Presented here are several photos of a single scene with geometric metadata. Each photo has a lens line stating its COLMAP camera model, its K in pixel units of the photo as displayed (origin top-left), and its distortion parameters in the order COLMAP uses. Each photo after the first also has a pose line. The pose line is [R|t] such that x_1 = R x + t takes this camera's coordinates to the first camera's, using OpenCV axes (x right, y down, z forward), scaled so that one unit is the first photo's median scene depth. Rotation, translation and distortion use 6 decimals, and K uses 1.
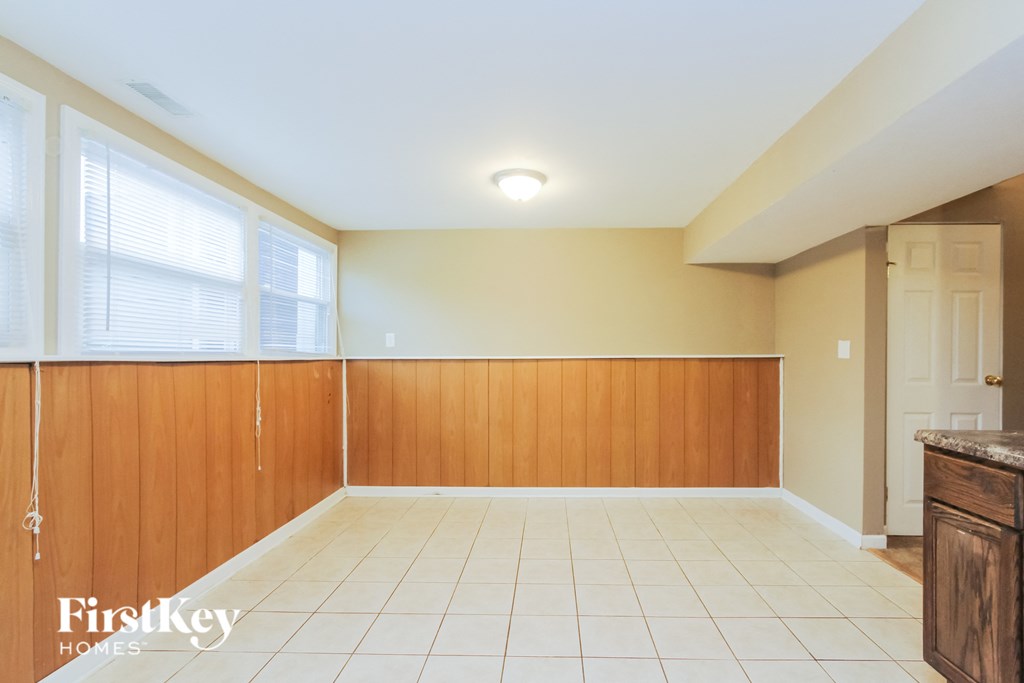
lens RADIAL K [[476.3, 0, 513.8], [0, 476.3, 357.3], [0, 0, 1]] dist [-0.001199, -0.000122]
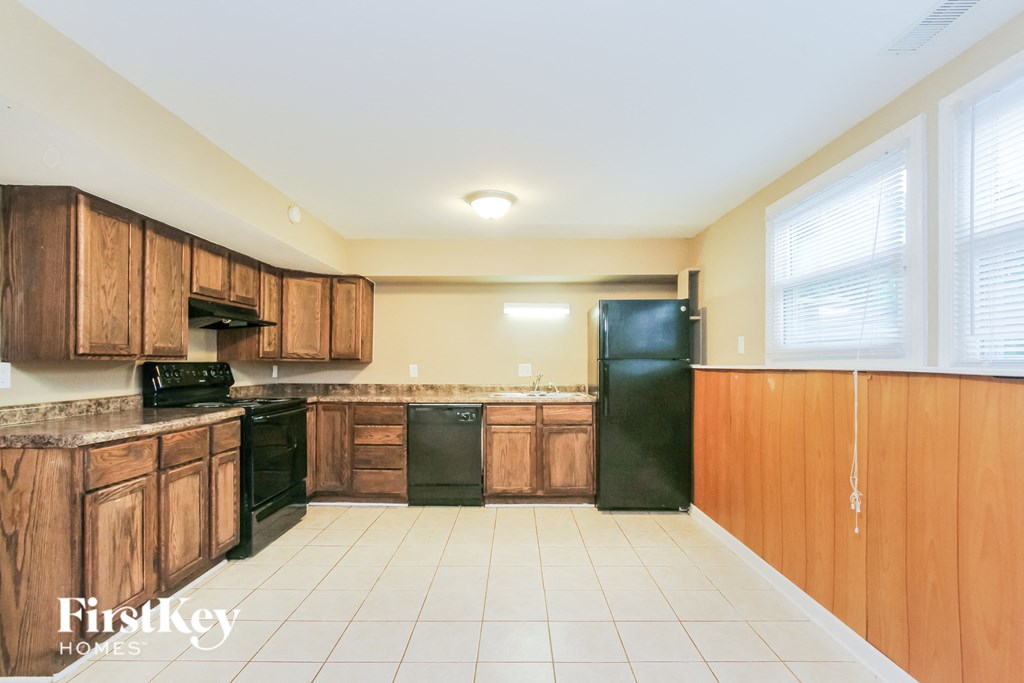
lens RADIAL K [[476.3, 0, 513.8], [0, 476.3, 357.3], [0, 0, 1]] dist [-0.001199, -0.000122]
pose [[-0.997204, -0.001914, -0.074697, -0.031956], [-0.001501, 0.999983, -0.005588, -0.014257], [0.074707, -0.005460, -0.997191, 1.876871]]
